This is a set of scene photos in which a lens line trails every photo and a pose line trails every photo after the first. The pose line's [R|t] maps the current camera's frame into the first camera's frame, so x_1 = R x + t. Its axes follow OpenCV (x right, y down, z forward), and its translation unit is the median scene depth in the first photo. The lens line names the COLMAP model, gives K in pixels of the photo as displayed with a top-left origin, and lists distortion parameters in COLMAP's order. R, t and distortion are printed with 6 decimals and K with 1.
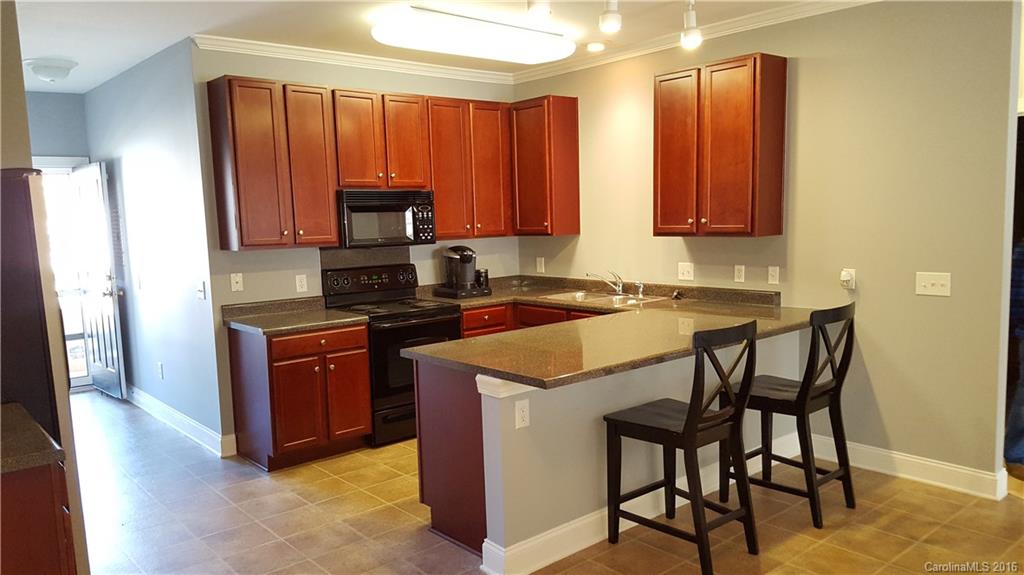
lens RADIAL K [[757.1, 0, 508.0], [0, 757.1, 288.7], [0, 0, 1]] dist [0.128187, -0.215264]
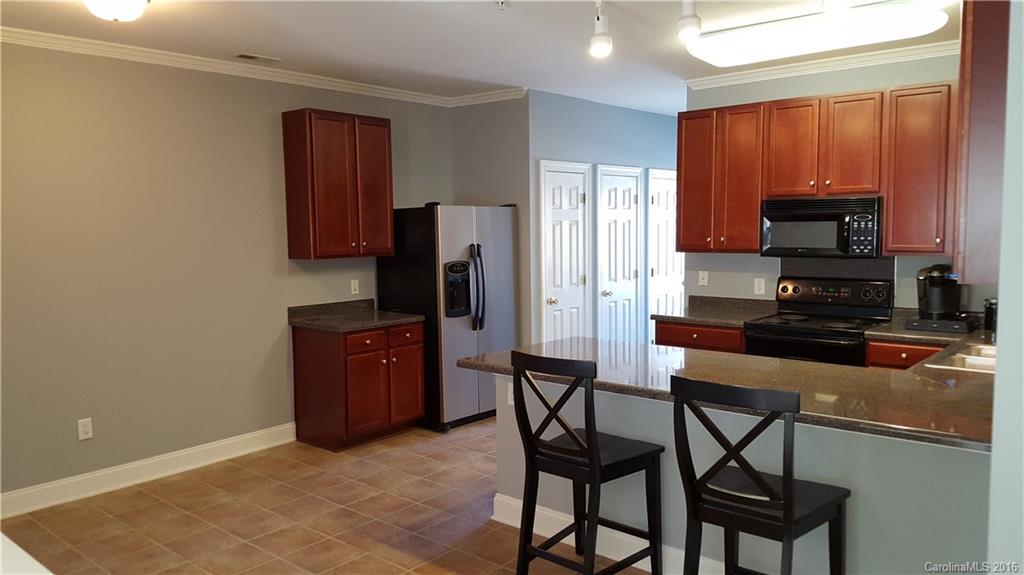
lens RADIAL K [[757.1, 0, 508.0], [0, 757.1, 288.7], [0, 0, 1]] dist [0.128187, -0.215264]
pose [[0.158955, 0.108597, -0.981295, 0.745925], [-0.092204, 0.991221, 0.094760, -0.074482], [0.982971, 0.075417, 0.167572, 0.475986]]
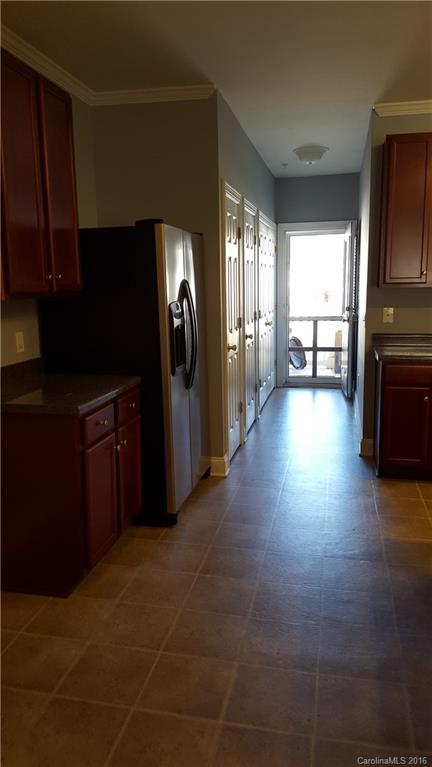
lens RADIAL K [[567.1, 0, 216.8], [0, 567.1, 364.7], [0, 0, 1]] dist [0.128187, -0.215264]
pose [[0.609039, 0.134779, -0.781605, 0.180575], [-0.083116, 0.990876, 0.106100, -0.004620], [0.788774, 0.000345, 0.614684, 0.235988]]
